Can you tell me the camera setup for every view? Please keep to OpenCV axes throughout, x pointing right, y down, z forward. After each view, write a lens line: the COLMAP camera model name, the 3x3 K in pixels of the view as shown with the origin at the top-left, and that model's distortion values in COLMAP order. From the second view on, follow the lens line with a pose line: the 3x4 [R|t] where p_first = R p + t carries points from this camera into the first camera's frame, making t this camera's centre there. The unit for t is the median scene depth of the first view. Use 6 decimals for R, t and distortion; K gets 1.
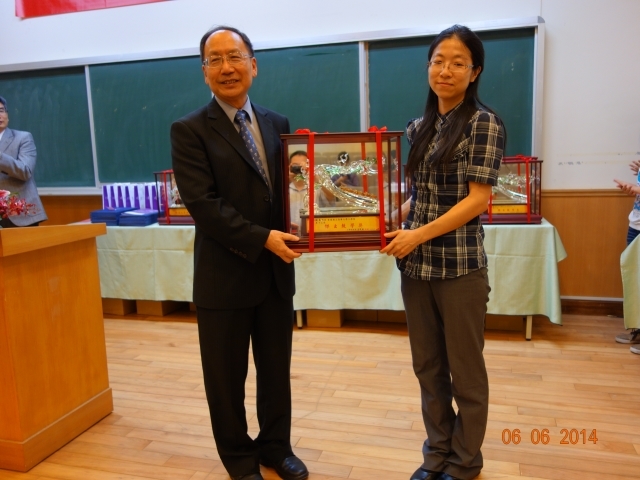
lens RADIAL K [[561.8, 0, 322.6], [0, 561.8, 238.3], [0, 0, 1]] dist [0.002651, -0.003555]
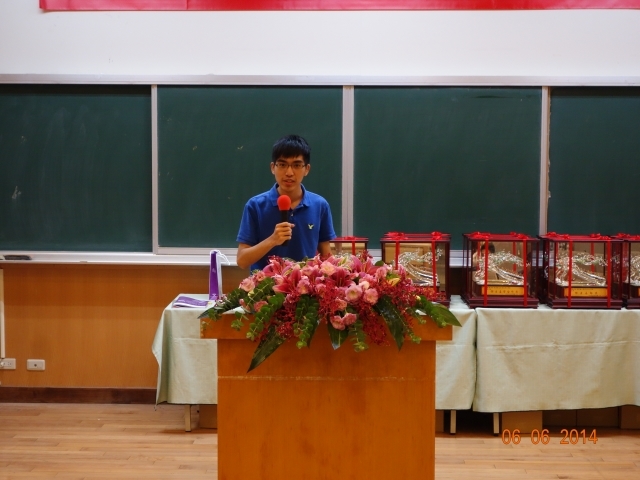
lens RADIAL K [[1152.2, 0, 323.8], [0, 1152.2, 239.1], [0, 0, 1]] dist [0.032653, 0.000000]
pose [[0.968649, 0.015847, 0.247928, -0.730555], [0.002629, 0.997254, -0.074017, -0.000580], [-0.248421, 0.072348, 0.965947, -0.600488]]
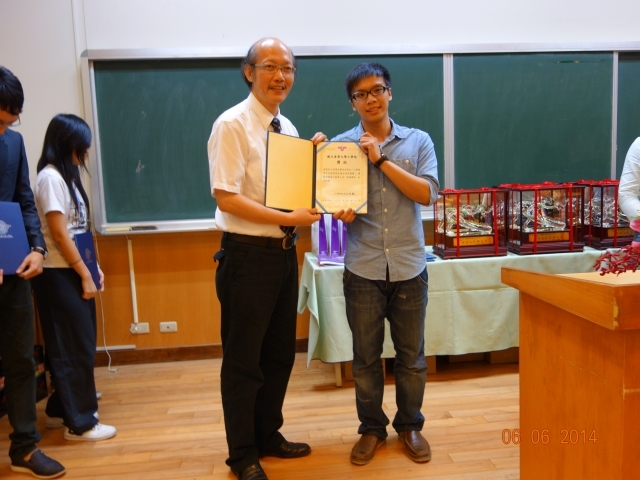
lens RADIAL K [[561.8, 0, 318.6], [0, 561.8, 240.1], [0, 0, 1]] dist [0.002651, -0.003555]
pose [[0.925003, -0.050409, 0.376600, -0.837931], [0.066898, 0.997284, -0.030825, -0.042006], [-0.374023, 0.053707, 0.925863, 0.361796]]
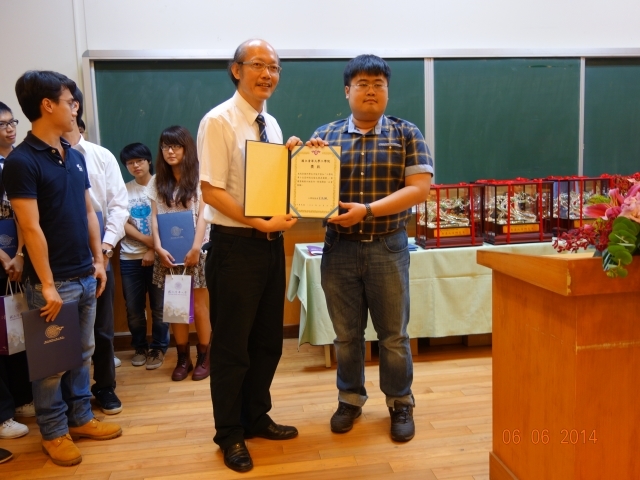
lens RADIAL K [[561.8, 0, 319.1], [0, 561.8, 241.5], [0, 0, 1]] dist [0.002651, -0.003555]
pose [[0.910131, -0.053146, 0.410897, -0.880187], [0.068092, 0.997441, -0.021812, -0.030071], [-0.408687, 0.047831, 0.911421, 0.310235]]
